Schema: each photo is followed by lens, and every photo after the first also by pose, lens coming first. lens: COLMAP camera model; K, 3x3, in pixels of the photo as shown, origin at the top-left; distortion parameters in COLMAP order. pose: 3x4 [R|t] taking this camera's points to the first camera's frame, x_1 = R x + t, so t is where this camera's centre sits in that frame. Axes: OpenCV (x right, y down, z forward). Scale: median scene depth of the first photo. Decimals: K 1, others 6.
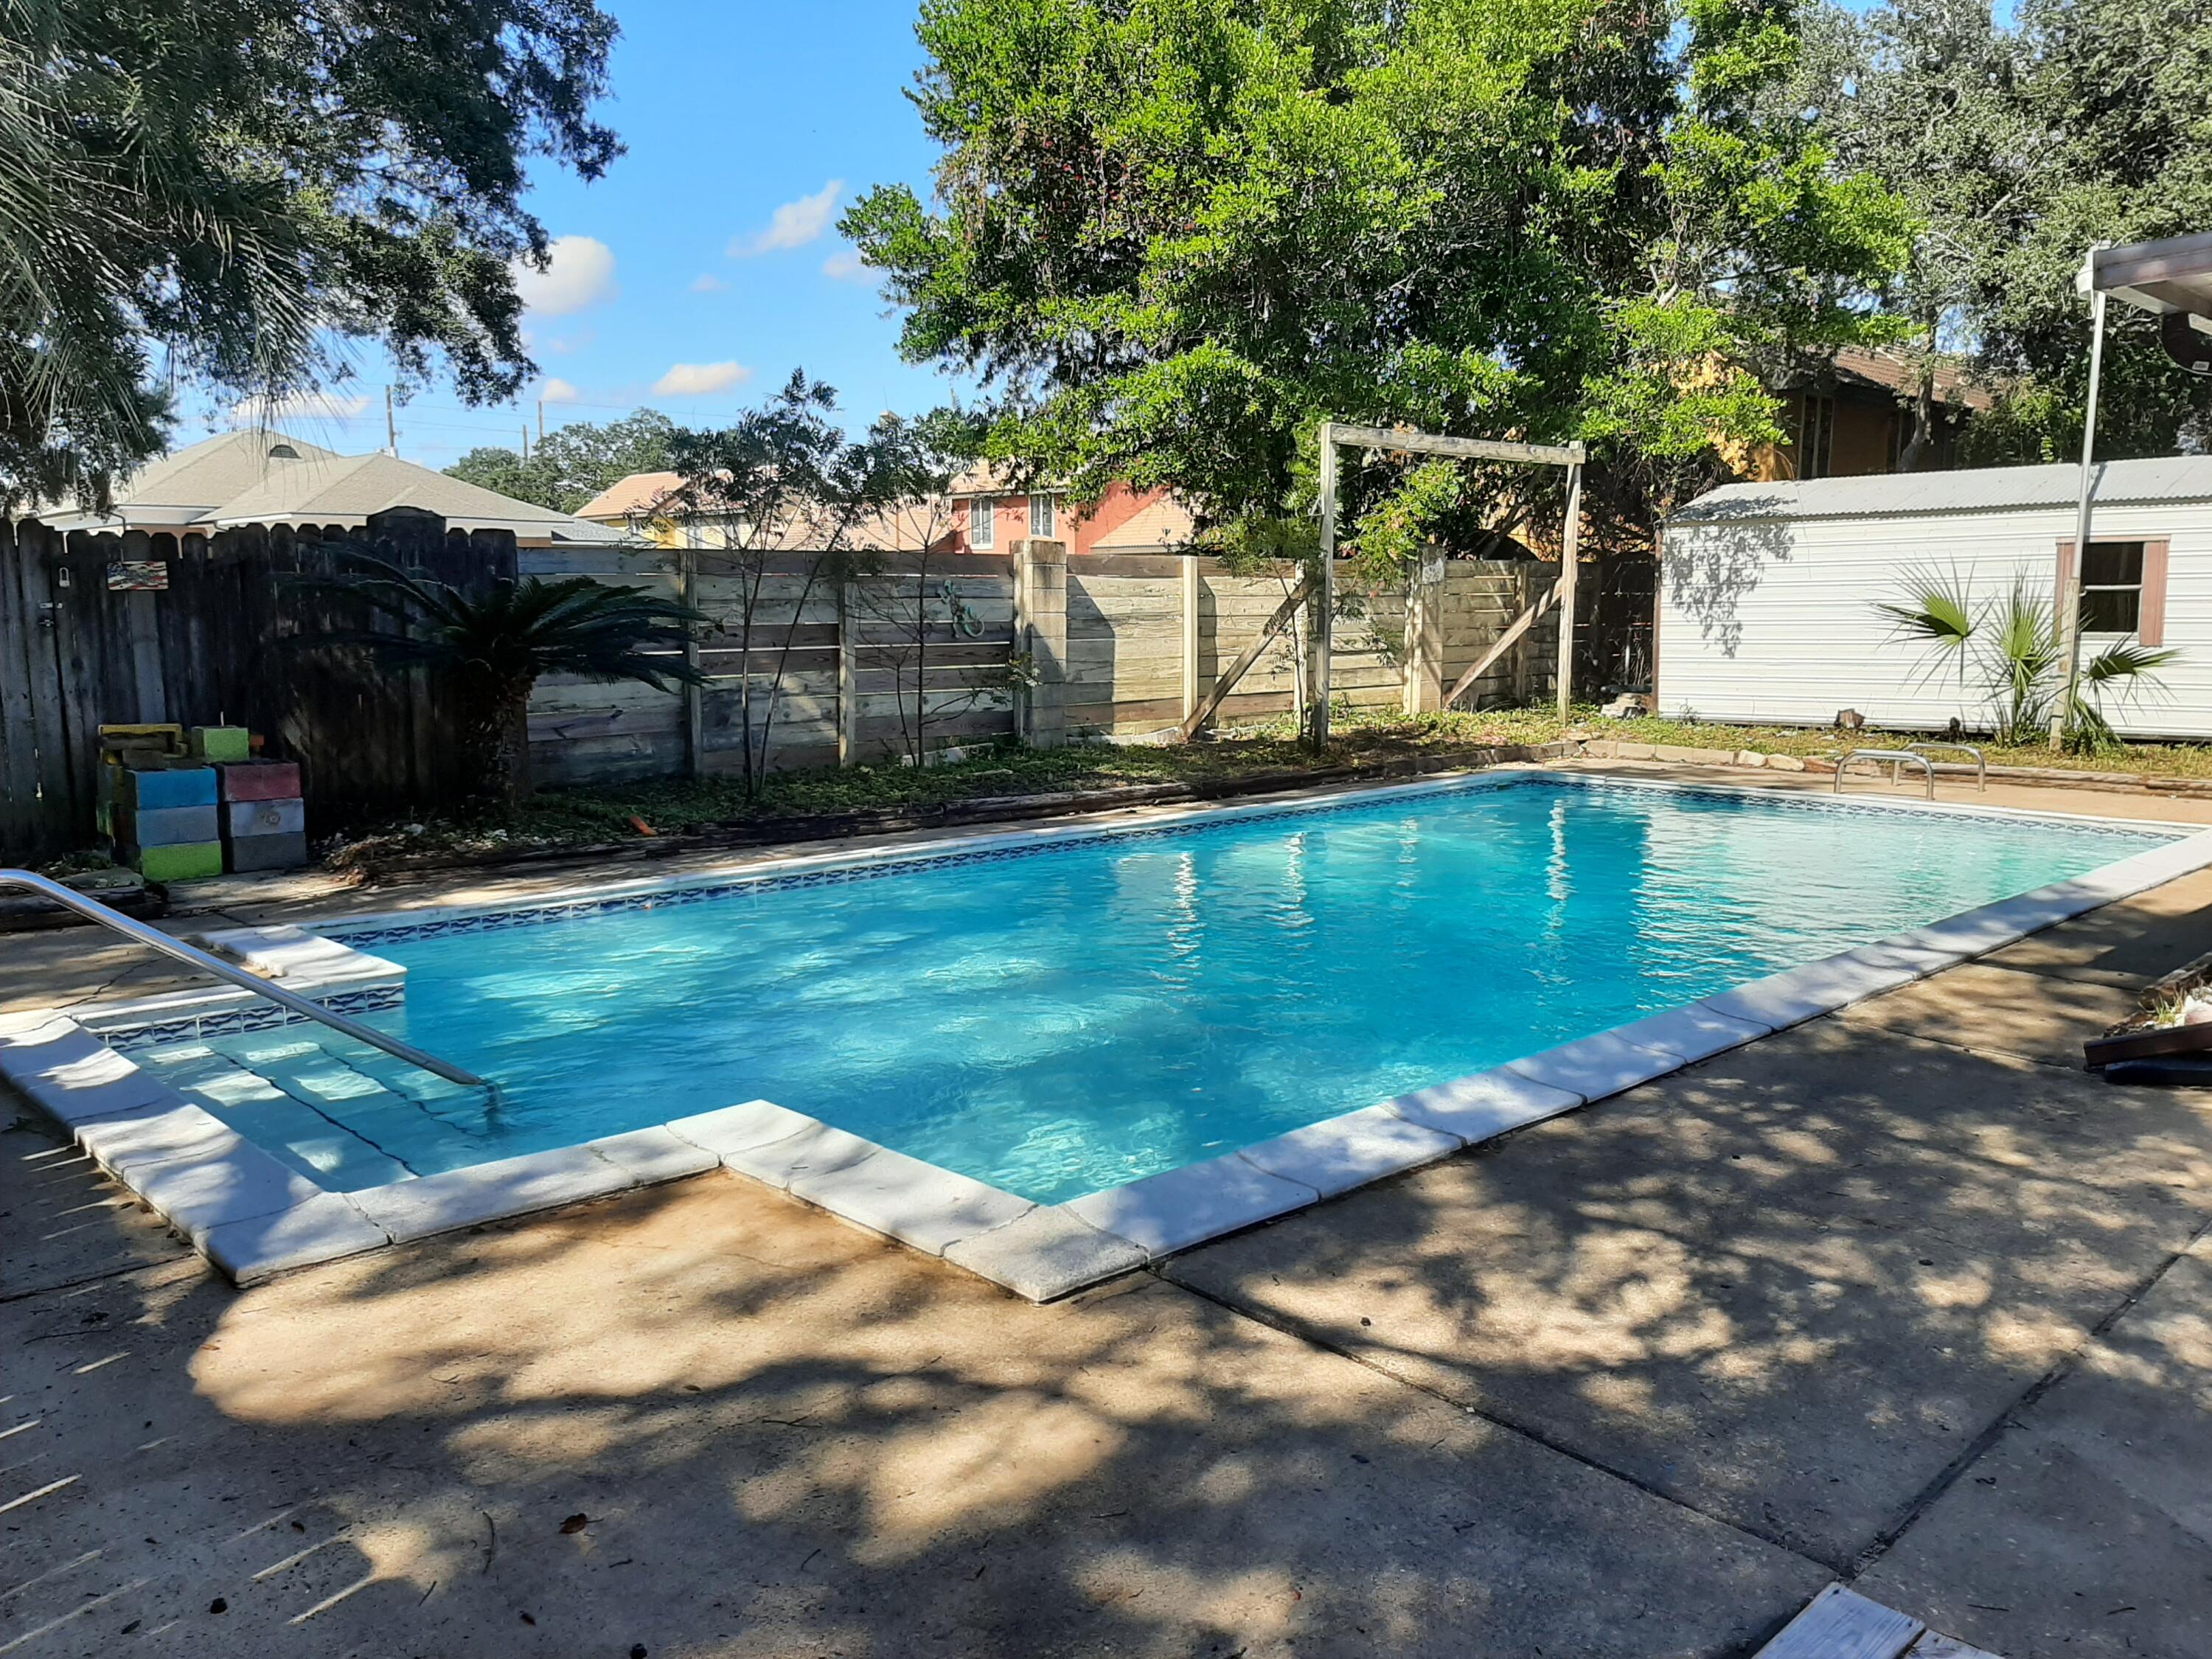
lens RADIAL K [[1716.5, 0, 1099.4], [0, 1716.5, 831.4], [0, 0, 1]] dist [0.010756, -0.027931]
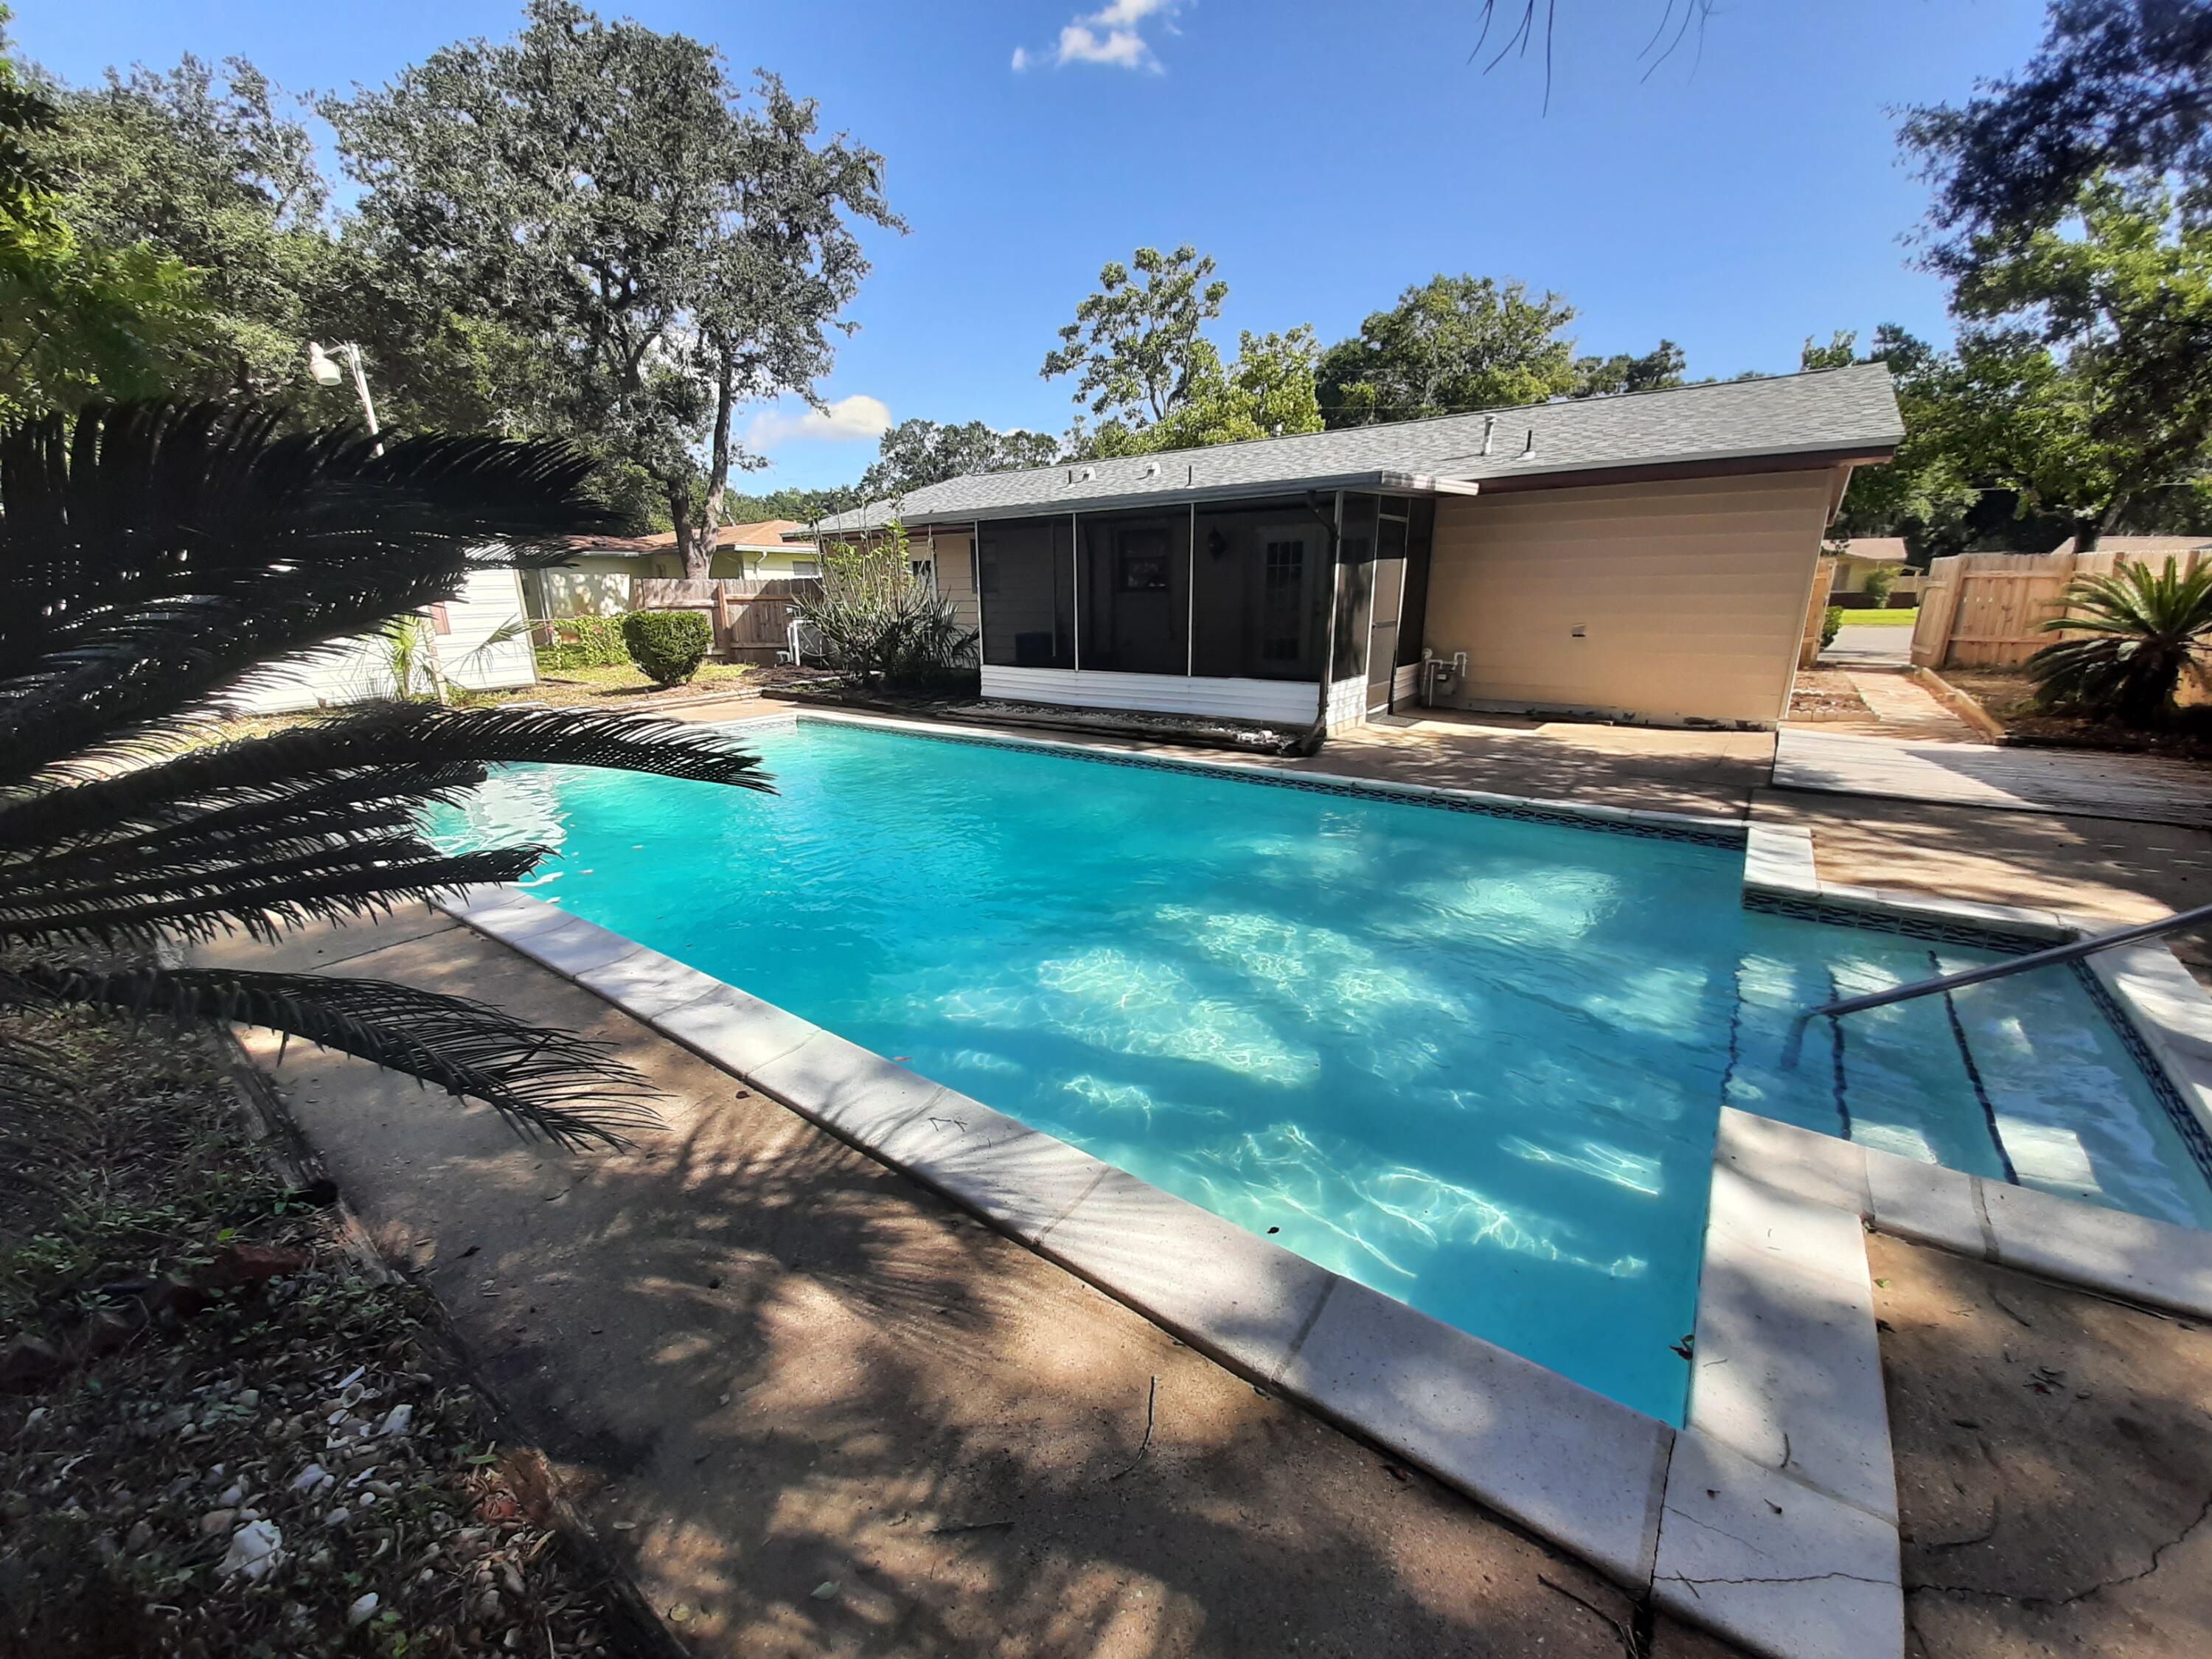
lens RADIAL K [[893.5, 0, 1101.9], [0, 893.5, 823.7], [0, 0, 1]] dist [-0.014319, -0.000874]
pose [[-0.179686, -0.244536, 0.952846, -1.195784], [0.129102, 0.954371, 0.269273, -0.298977], [-0.975216, 0.171399, -0.139918, 2.226670]]
